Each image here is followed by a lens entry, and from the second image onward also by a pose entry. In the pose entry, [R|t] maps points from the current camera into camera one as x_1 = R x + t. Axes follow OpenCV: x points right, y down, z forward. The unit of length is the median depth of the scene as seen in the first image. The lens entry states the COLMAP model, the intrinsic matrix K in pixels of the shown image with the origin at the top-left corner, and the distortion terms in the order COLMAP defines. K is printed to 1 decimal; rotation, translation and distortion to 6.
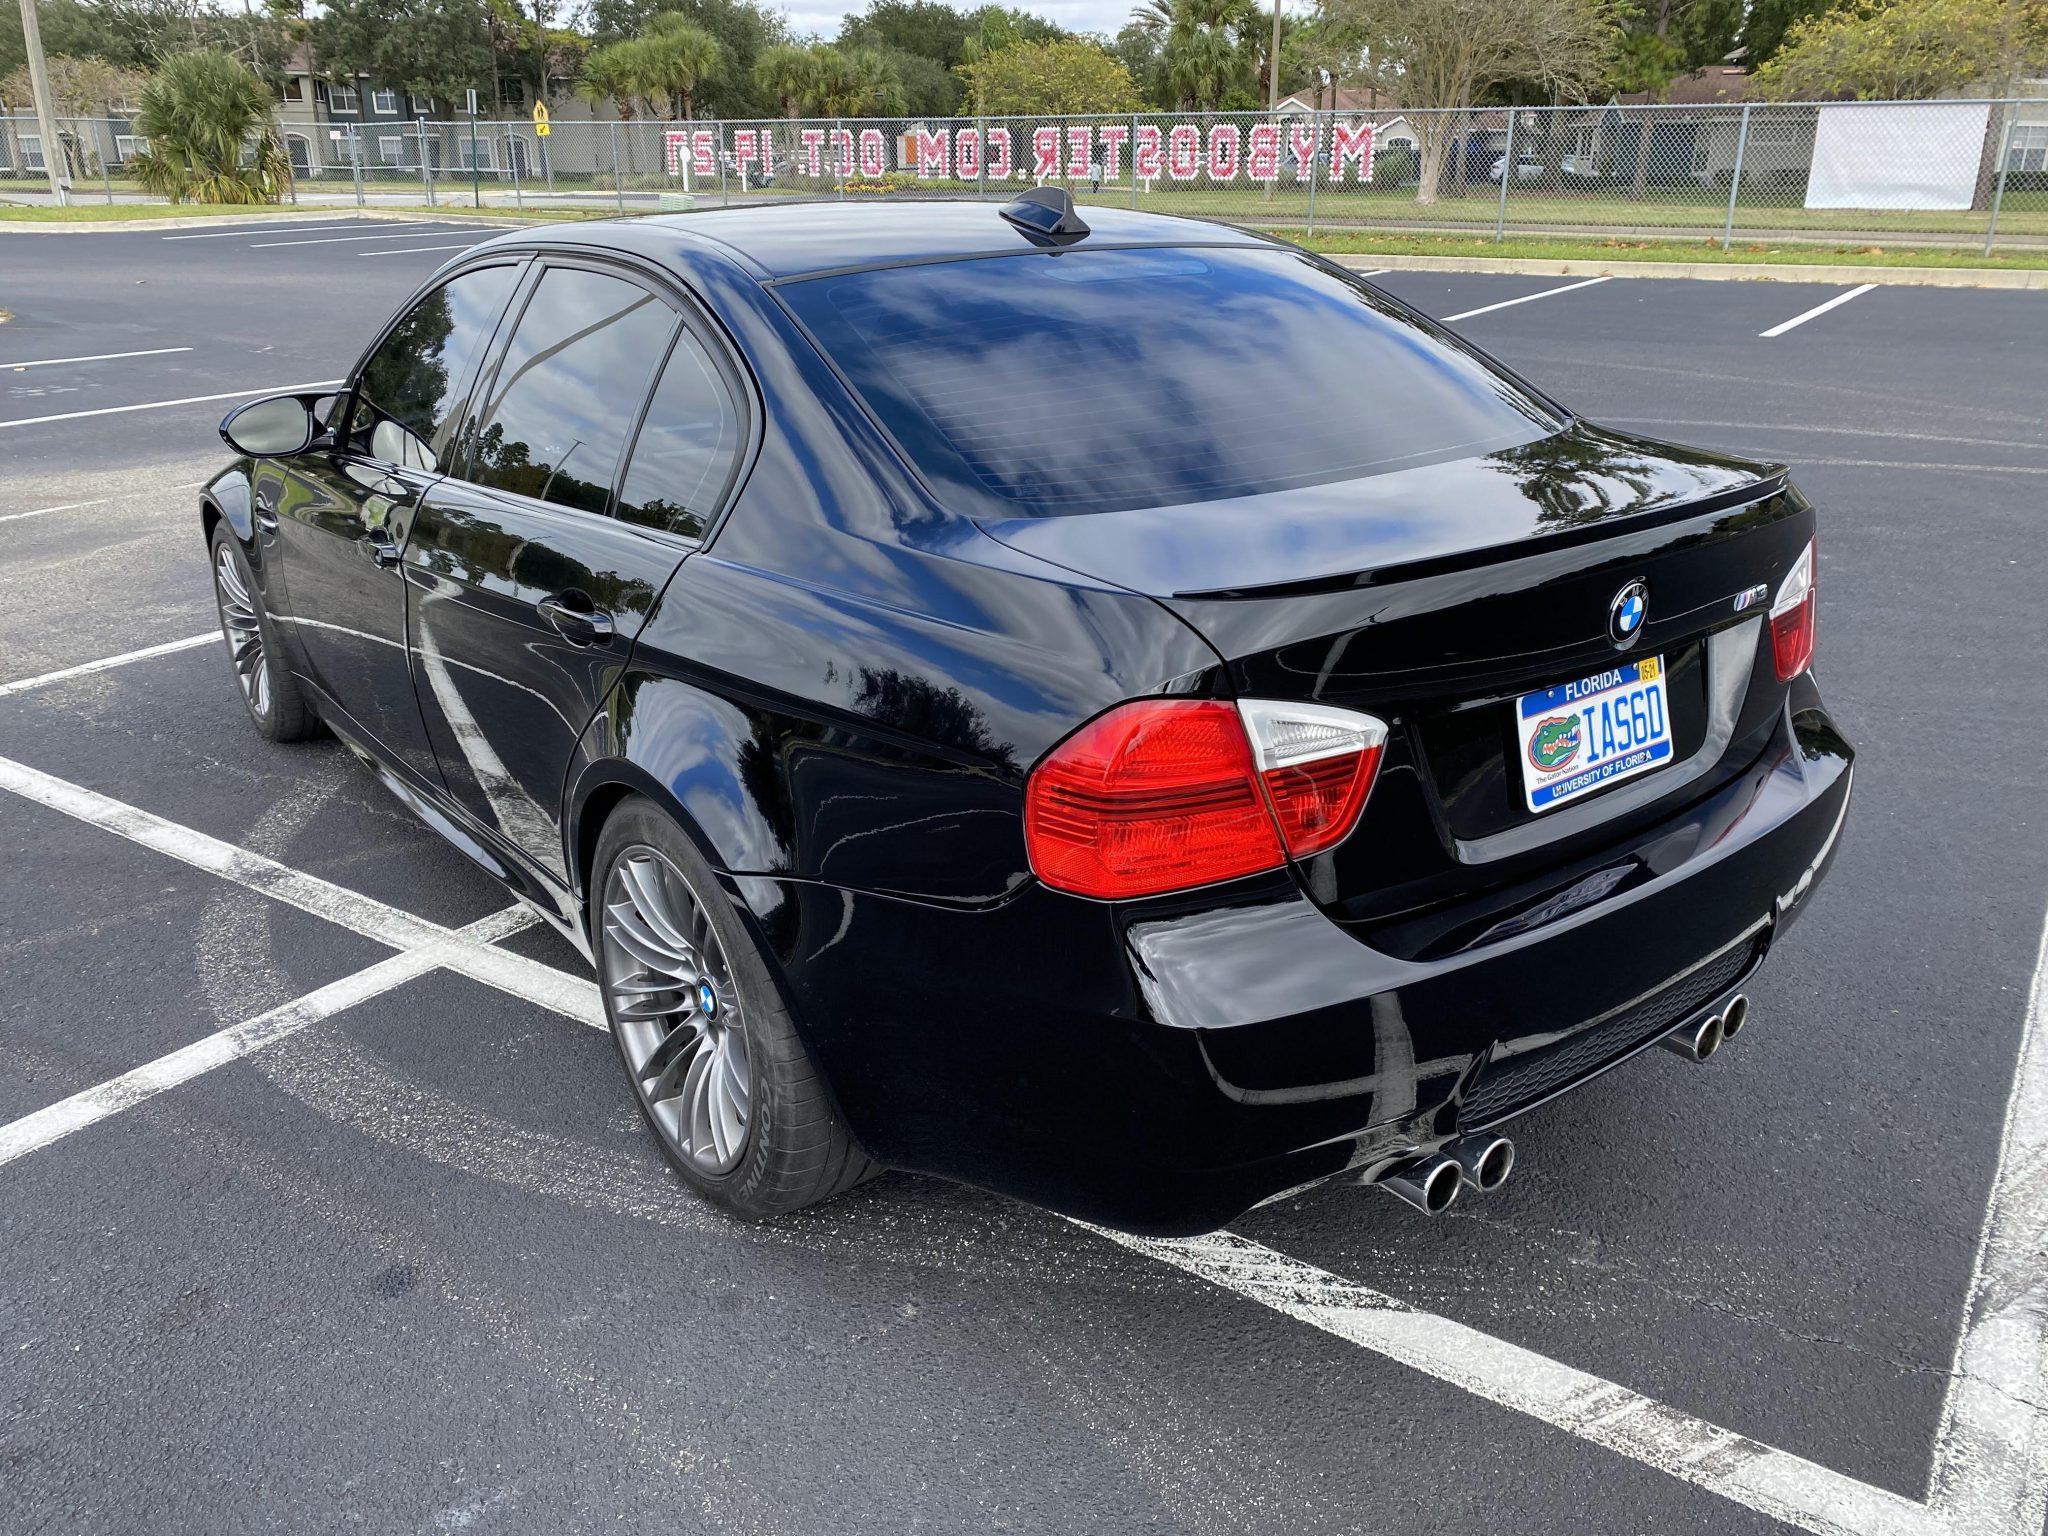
lens RADIAL K [[1569.6, 0, 1037.5], [0, 1569.6, 775.4], [0, 0, 1]] dist [0.007848, 0.000618]
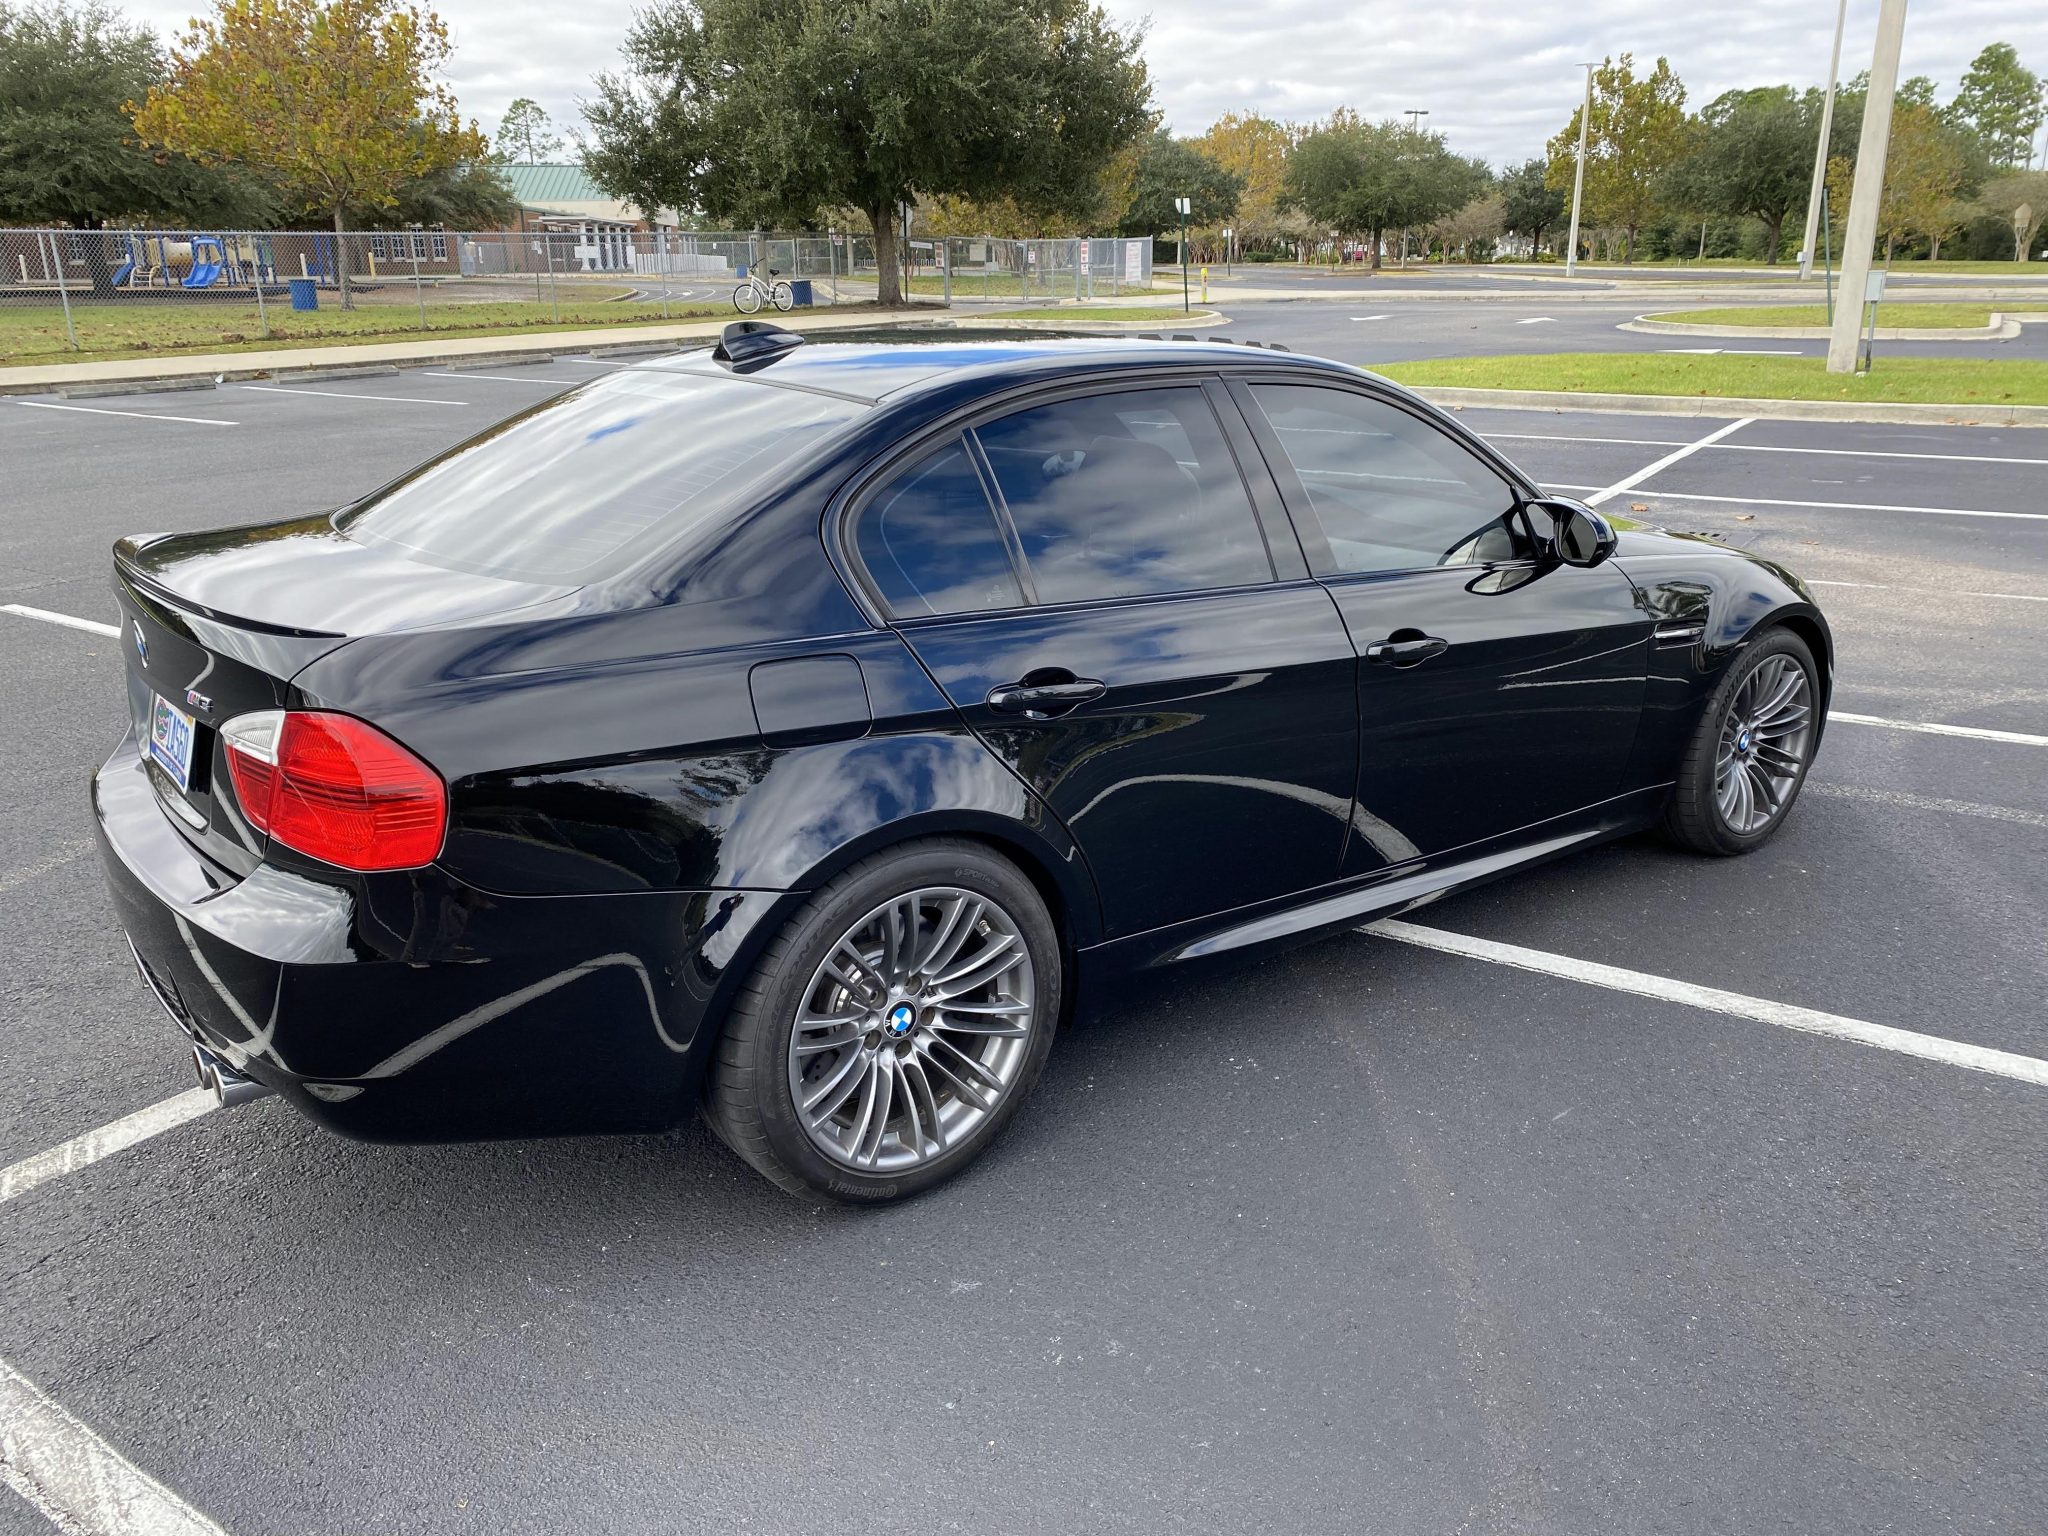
lens RADIAL K [[1565.3, 0, 1014.7], [0, 1565.3, 779.4], [0, 0, 1]] dist [0.012375, -0.008578]
pose [[0.012024, 0.317030, -0.948339, 0.585963], [-0.355881, 0.887664, 0.292234, -0.227179], [0.934454, 0.333982, 0.123499, 0.542280]]
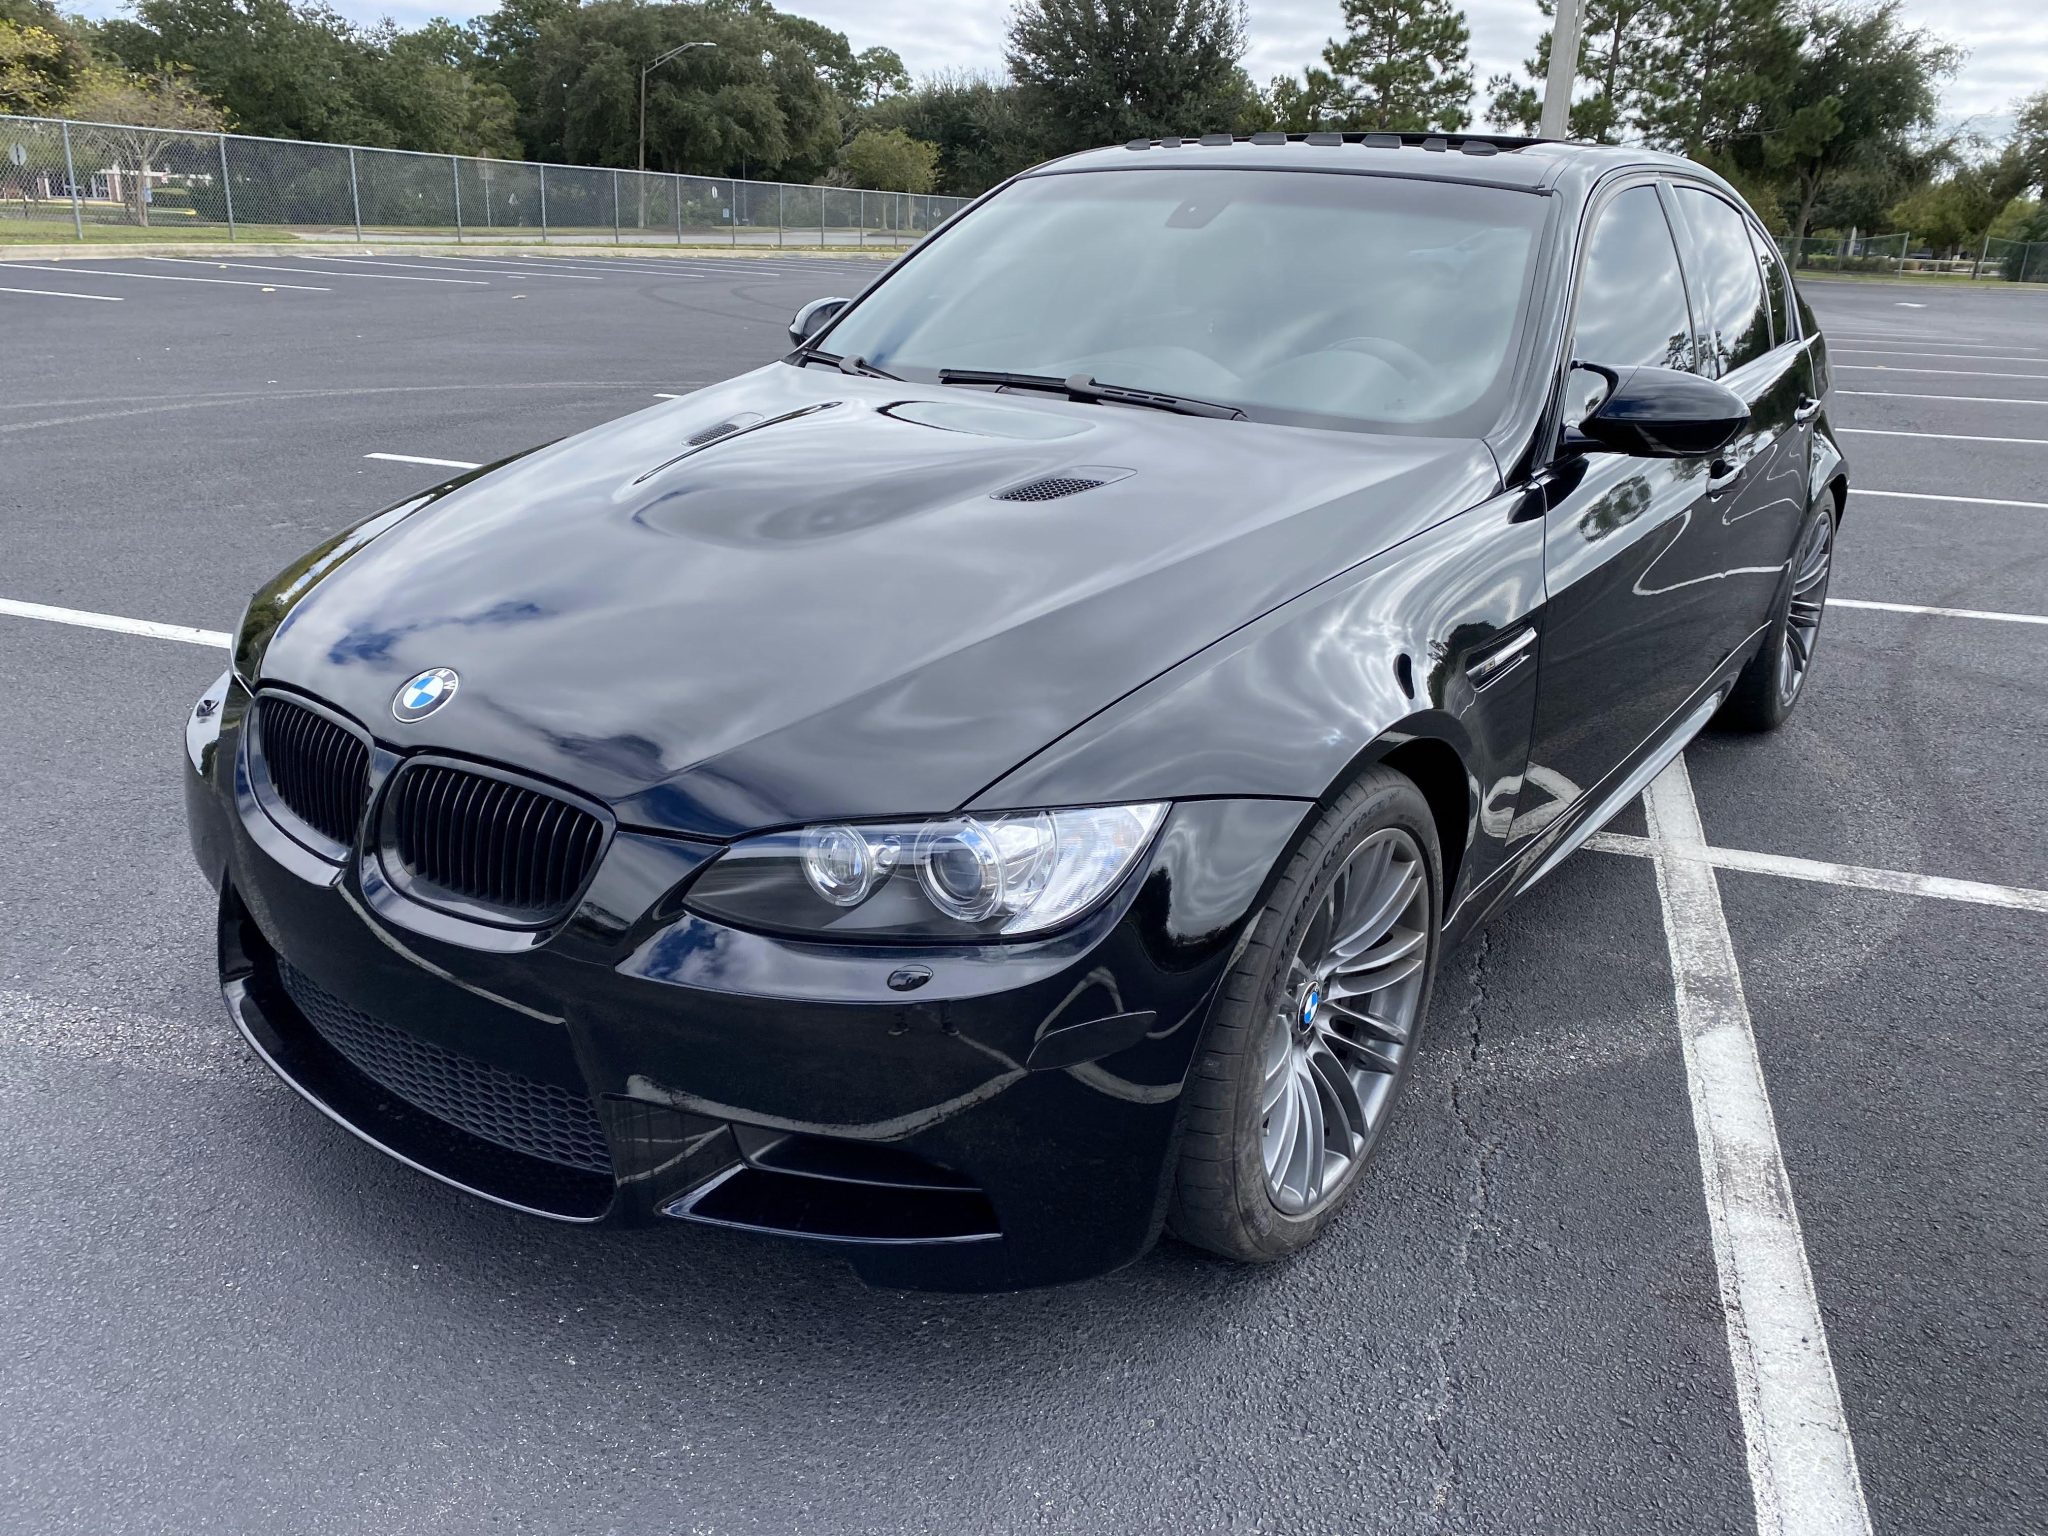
lens RADIAL K [[1568.6, 0, 1024.0], [0, 1568.6, 768.0], [0, 0, 1]] dist [0.013949, -0.008890]
pose [[-0.293090, -0.321465, 0.900421, -0.680162], [0.315832, 0.856357, 0.408538, -0.290957], [-0.902412, 0.404120, -0.149461, 0.889524]]
